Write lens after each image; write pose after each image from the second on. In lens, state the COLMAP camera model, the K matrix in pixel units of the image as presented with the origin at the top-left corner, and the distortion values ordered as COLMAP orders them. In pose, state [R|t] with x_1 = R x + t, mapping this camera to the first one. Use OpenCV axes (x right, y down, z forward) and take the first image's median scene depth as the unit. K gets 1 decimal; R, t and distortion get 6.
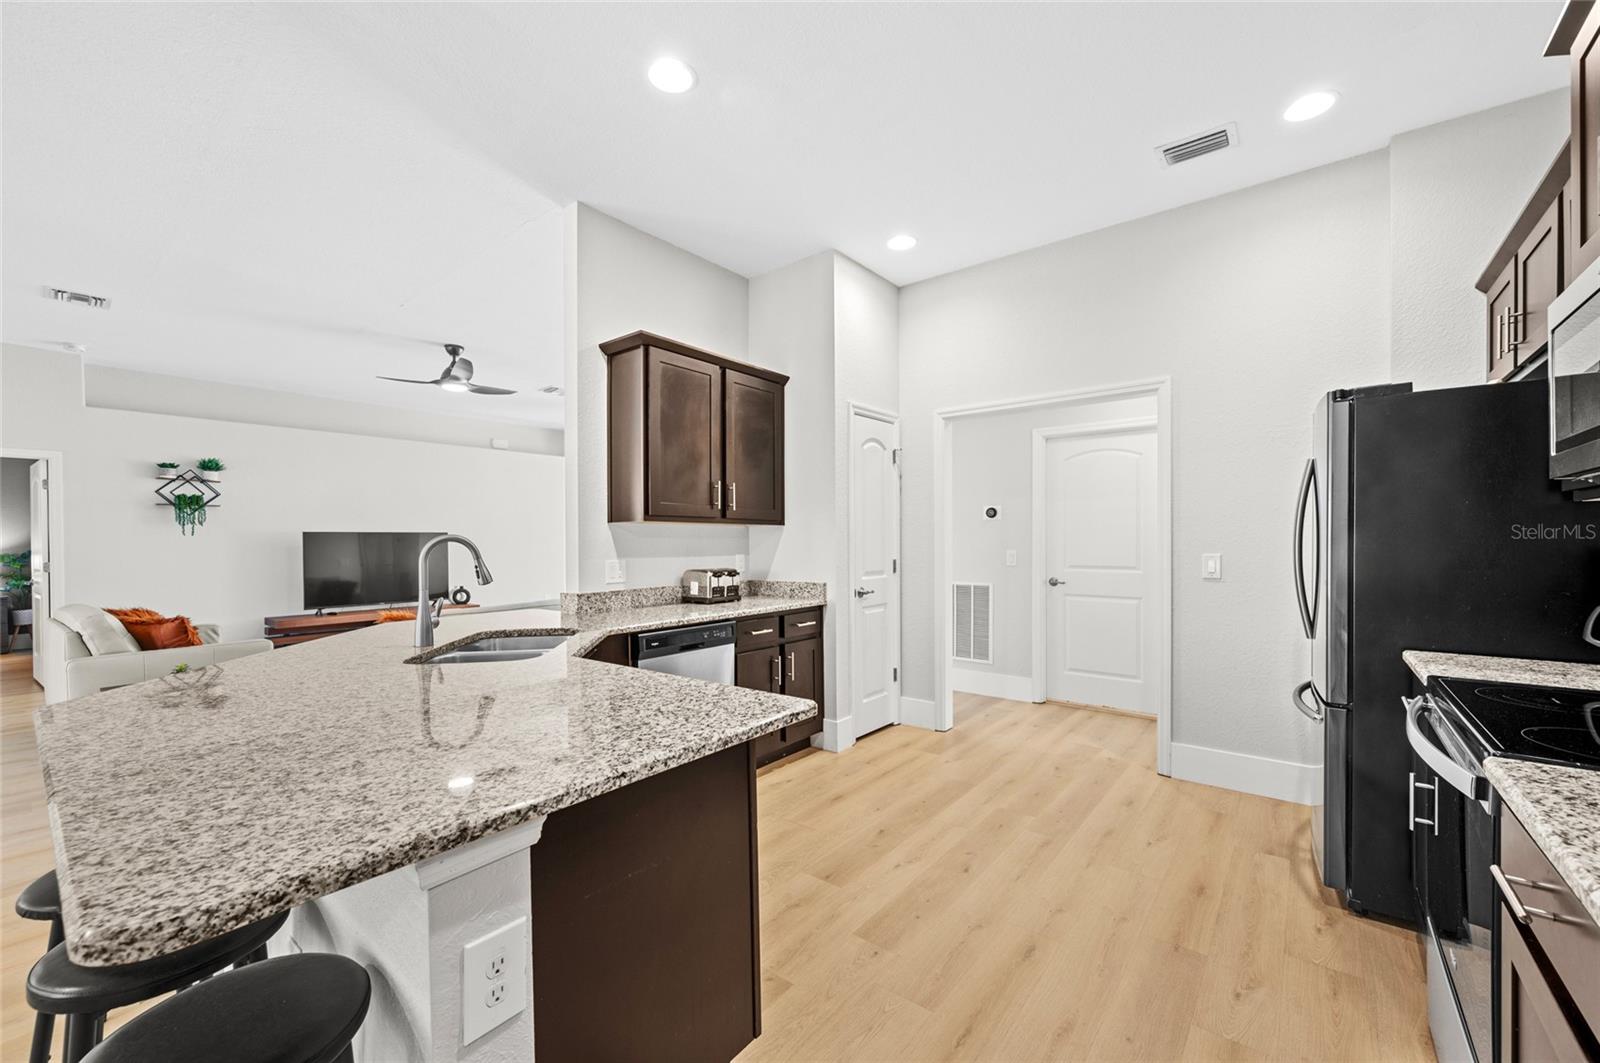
lens RADIAL K [[624.0, 0, 801.9], [0, 624.0, 544.2], [0, 0, 1]] dist [-0.001845, -0.000870]
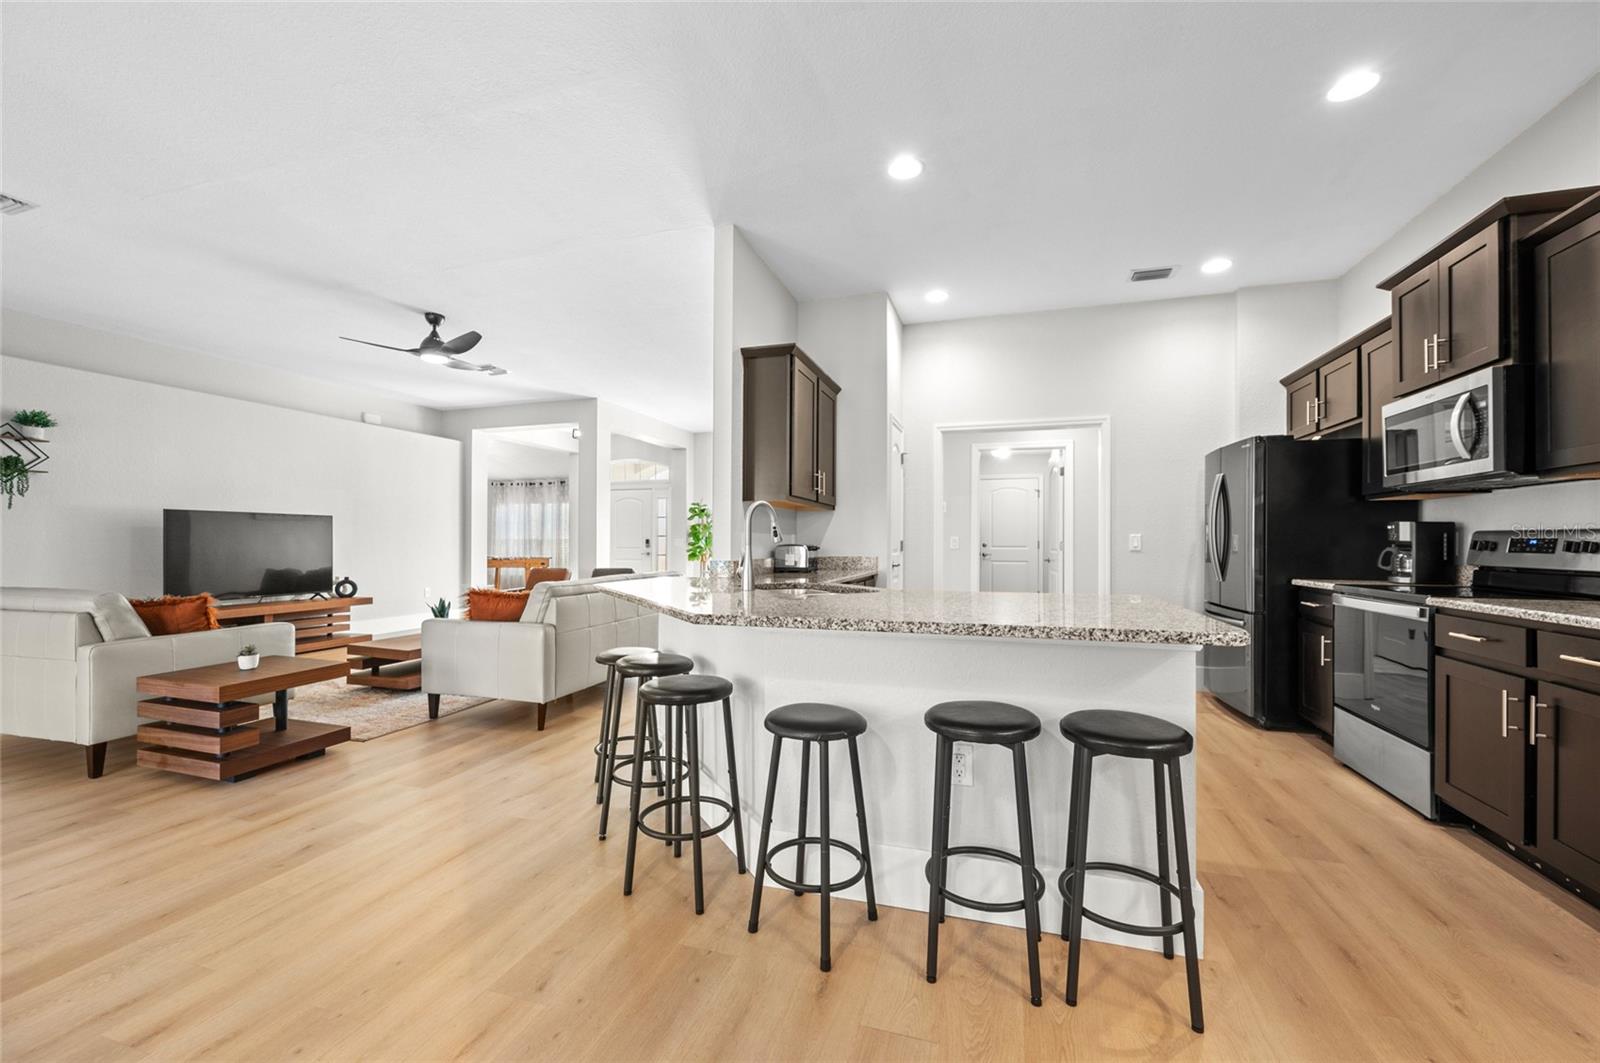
lens RADIAL K [[624.0, 0, 794.0], [0, 624.0, 537.0], [0, 0, 1]] dist [-0.001845, -0.000870]
pose [[0.933920, 0.012910, 0.357250, -0.384746], [-0.007045, 0.999818, -0.017714, 0.031284], [-0.357414, 0.014026, 0.933841, -0.071819]]
